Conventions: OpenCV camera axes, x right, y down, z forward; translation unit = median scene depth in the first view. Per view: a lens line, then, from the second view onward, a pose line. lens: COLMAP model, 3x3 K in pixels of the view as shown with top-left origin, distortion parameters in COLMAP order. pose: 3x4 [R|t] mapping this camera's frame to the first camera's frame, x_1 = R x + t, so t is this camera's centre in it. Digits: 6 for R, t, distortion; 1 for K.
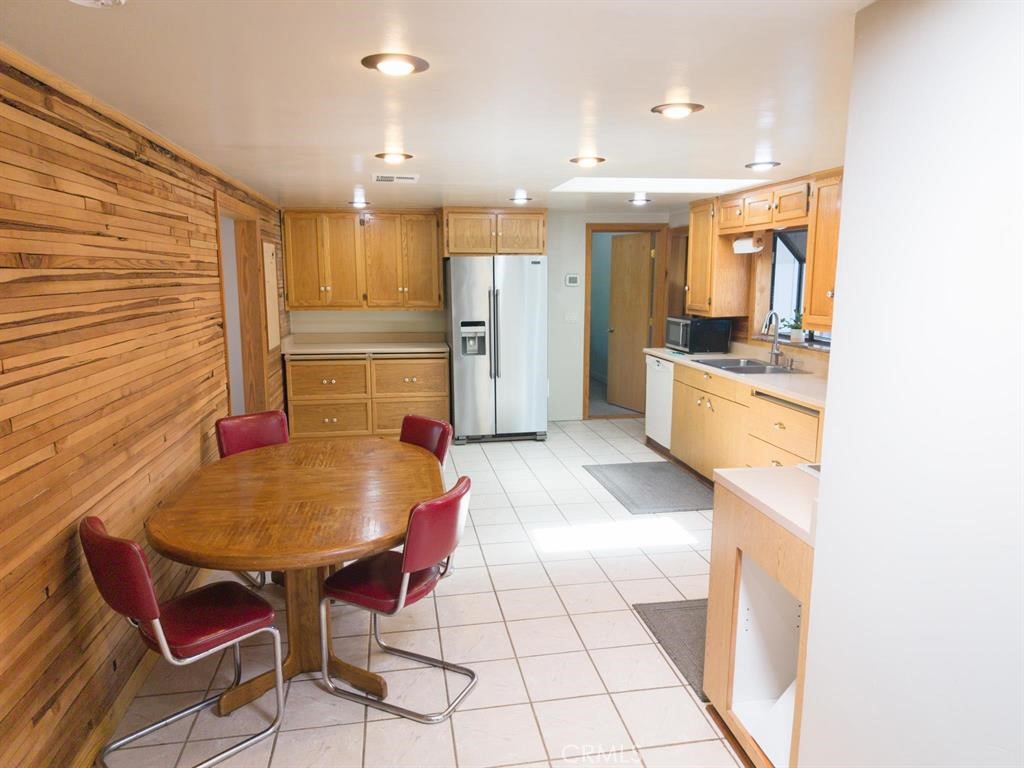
lens RADIAL K [[703.4, 0, 512.6], [0, 703.4, 385.8], [0, 0, 1]] dist [0.013857, -0.028416]
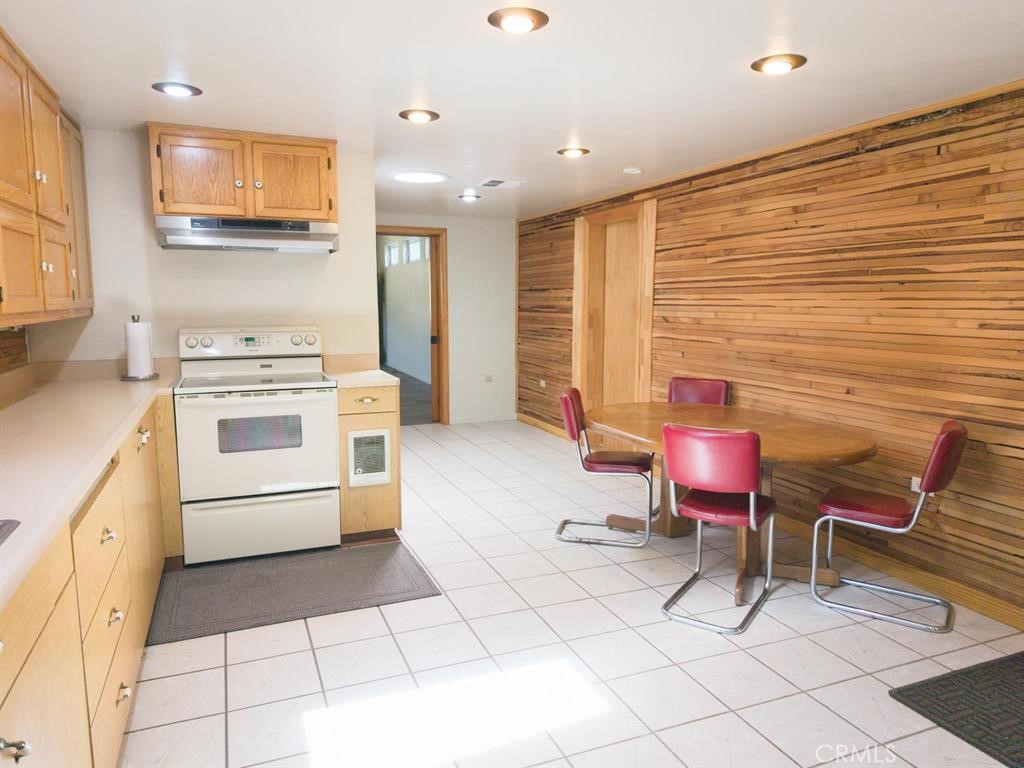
lens RADIAL K [[703.4, 0, 512.3], [0, 703.4, 384.5], [0, 0, 1]] dist [0.013857, -0.028416]
pose [[-0.976634, 0.023688, -0.213600, 0.329026], [-0.035802, 0.962084, 0.270392, -0.257441], [0.211906, 0.271722, -0.938756, 2.217100]]
